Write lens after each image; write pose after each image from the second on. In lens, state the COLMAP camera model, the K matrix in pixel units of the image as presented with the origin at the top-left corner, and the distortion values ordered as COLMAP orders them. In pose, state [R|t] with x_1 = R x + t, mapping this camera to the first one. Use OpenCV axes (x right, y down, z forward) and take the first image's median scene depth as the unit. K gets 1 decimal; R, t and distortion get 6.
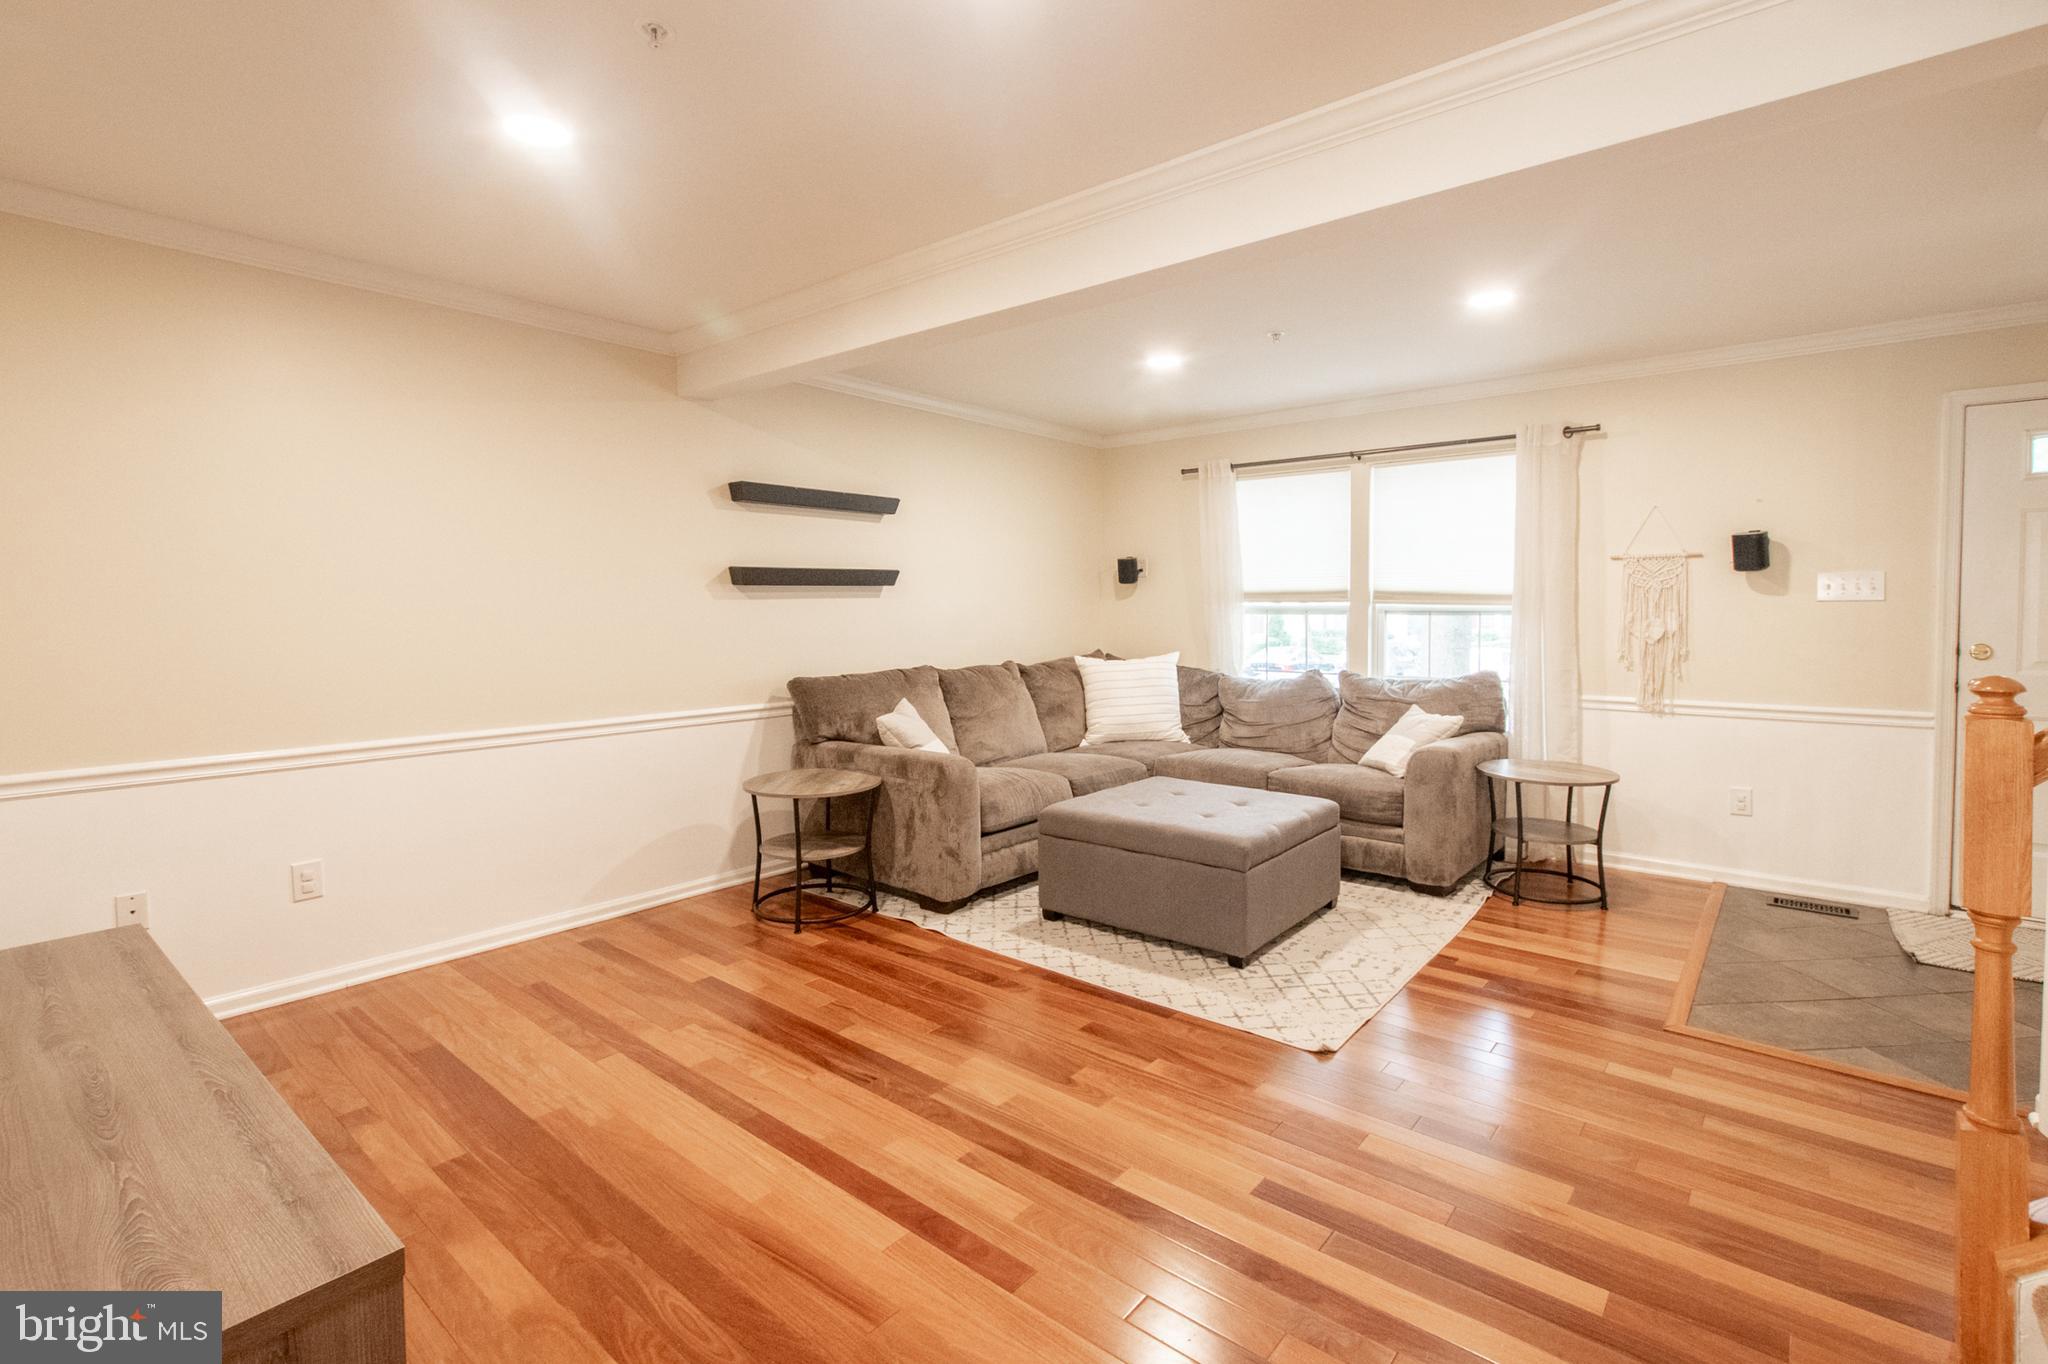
lens RADIAL K [[920.1, 0, 1024.0], [0, 920.1, 682.0], [0, 0, 1]] dist [-0.009903, 0.000042]
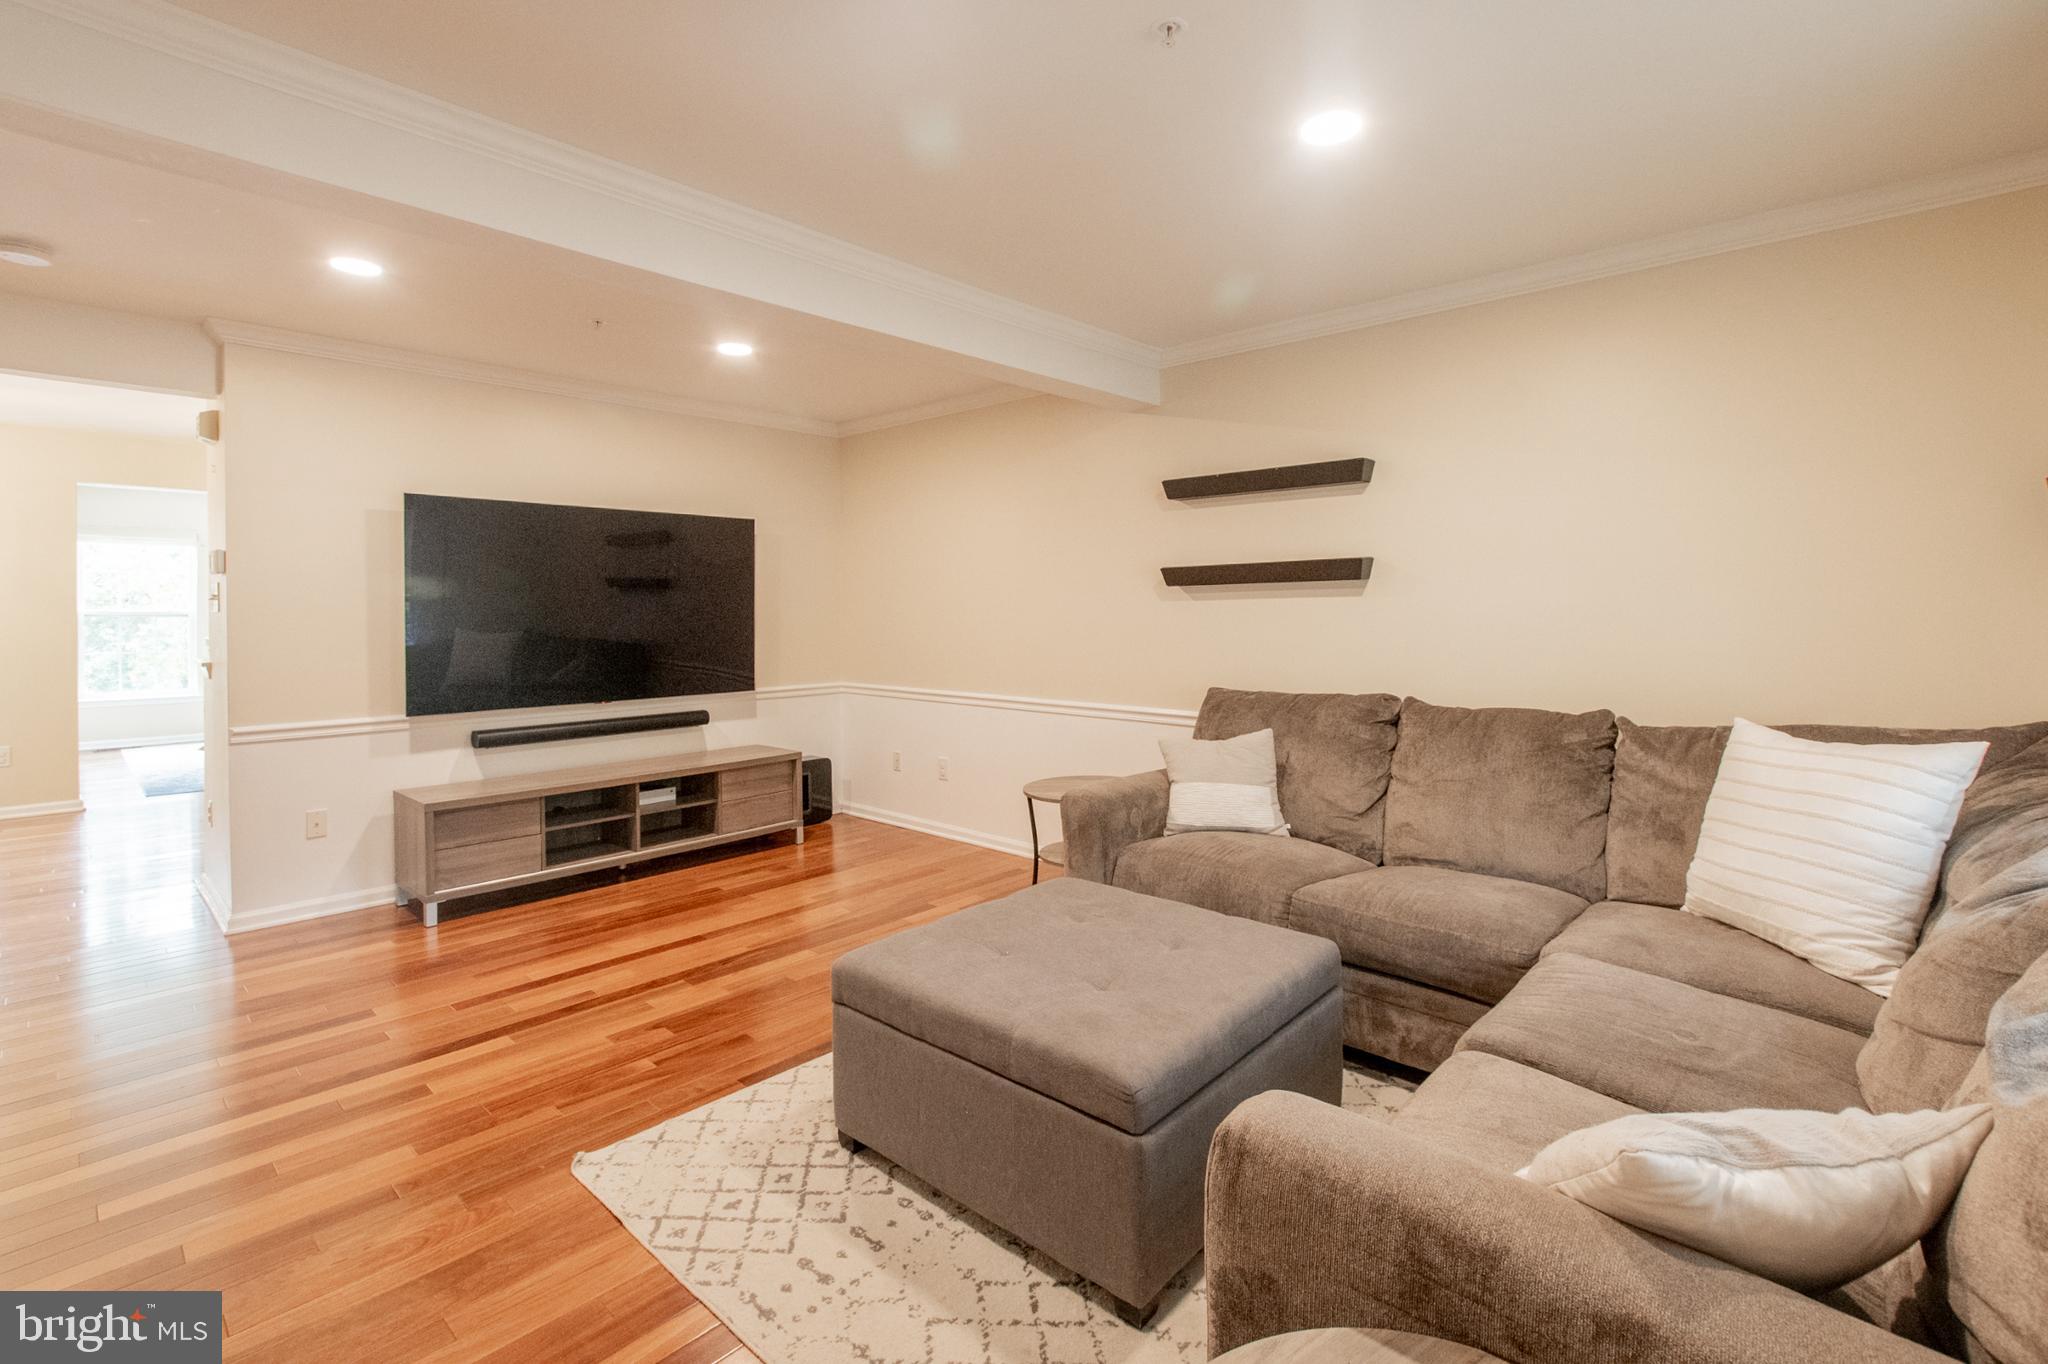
lens RADIAL K [[950.7, 0, 1000.0], [0, 950.7, 647.9], [0, 0, 1]] dist [0.002046, 0.000210]
pose [[-0.060311, 0.041231, -0.997328, 0.883465], [-0.083889, 0.995402, 0.046224, -0.087949], [0.994648, 0.086453, -0.056575, 1.093302]]
